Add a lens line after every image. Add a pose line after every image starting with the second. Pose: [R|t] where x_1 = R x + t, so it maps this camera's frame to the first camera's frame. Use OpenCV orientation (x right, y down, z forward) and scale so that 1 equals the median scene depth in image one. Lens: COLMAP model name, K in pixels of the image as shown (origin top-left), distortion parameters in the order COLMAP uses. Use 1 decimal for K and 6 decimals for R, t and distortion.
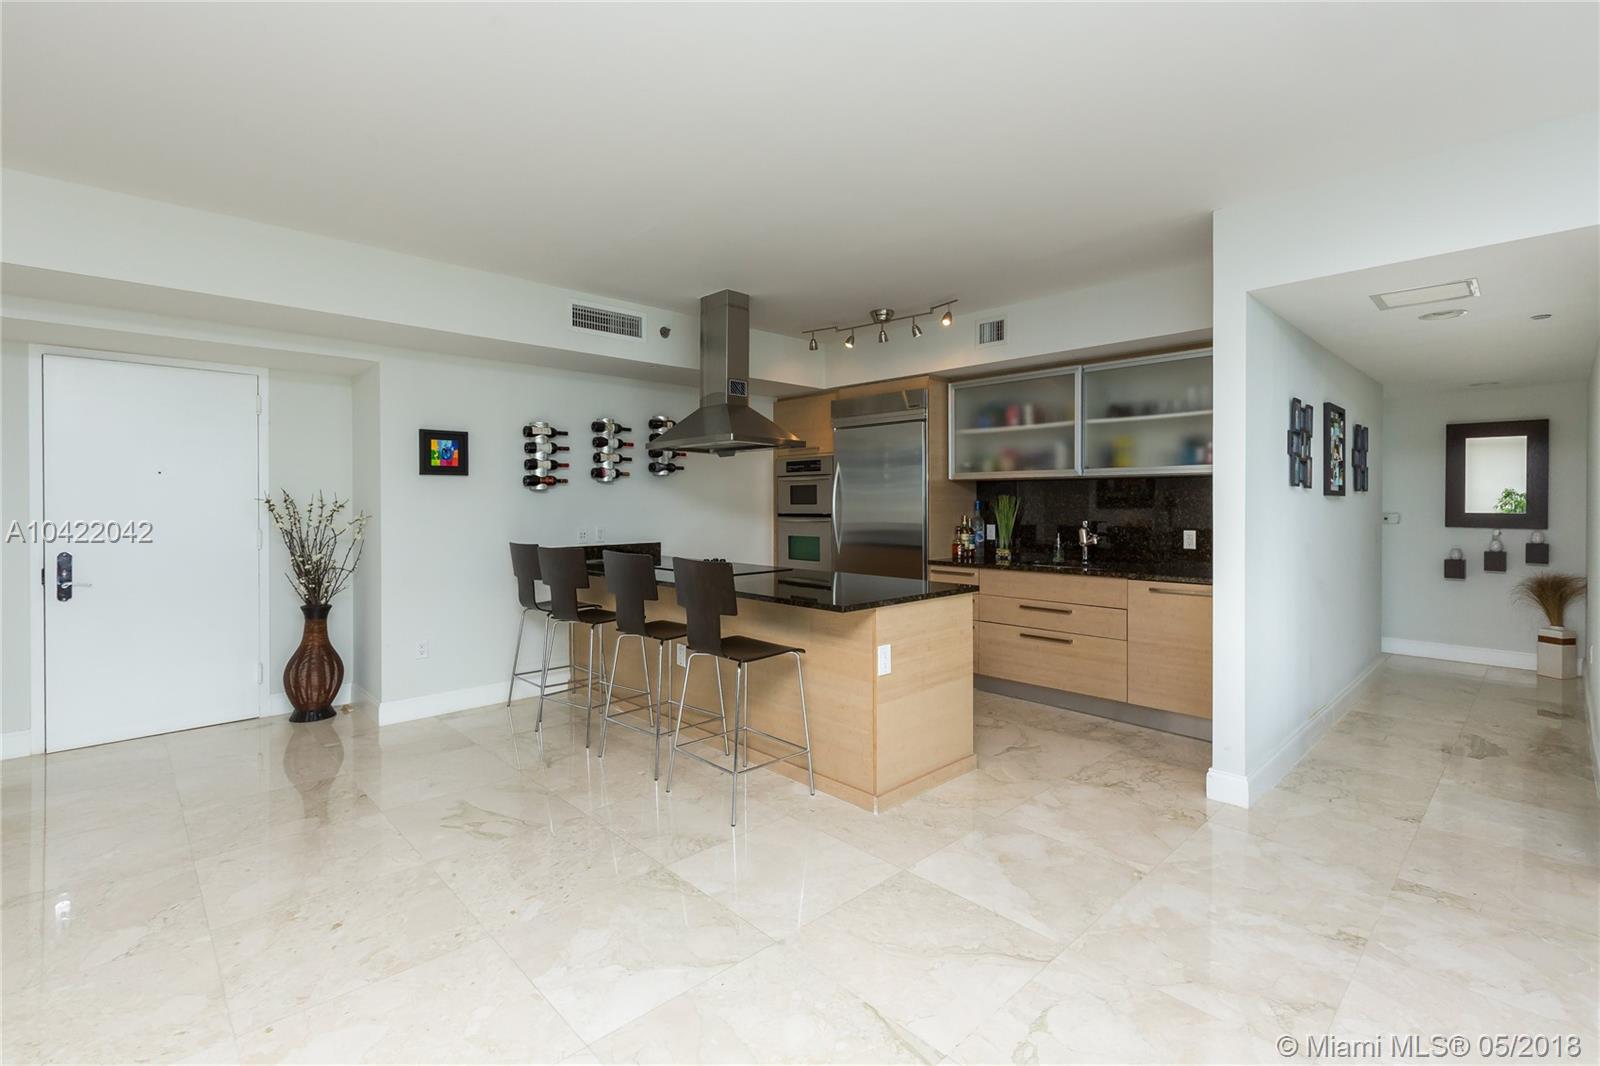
lens RADIAL K [[713.6, 0, 768.1], [0, 713.6, 502.3], [0, 0, 1]] dist [-0.001093, 0.000025]
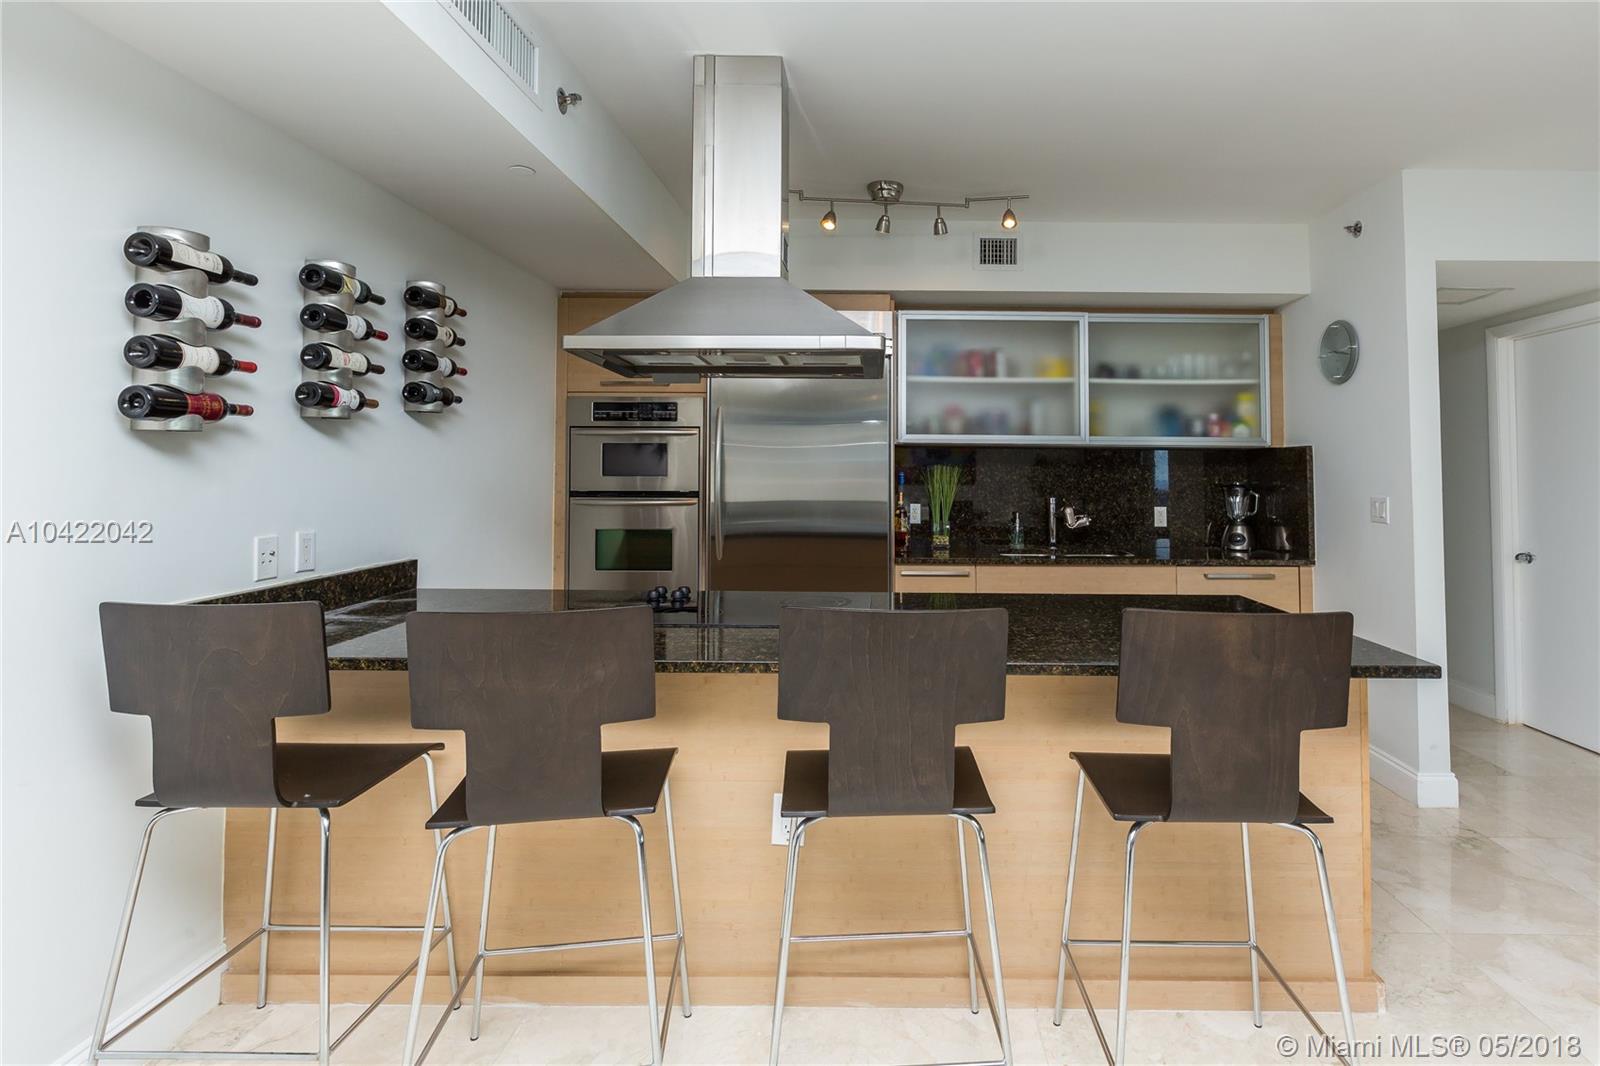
lens RADIAL K [[792.6, 0, 909.2], [0, 792.6, 445.2], [0, 0, 1]] dist [-0.000236, -0.000050]
pose [[0.673659, 0.032593, 0.738323, -0.355671], [-0.008274, 0.999297, -0.036565, -0.000362], [-0.738996, 0.018524, 0.673455, 0.486261]]
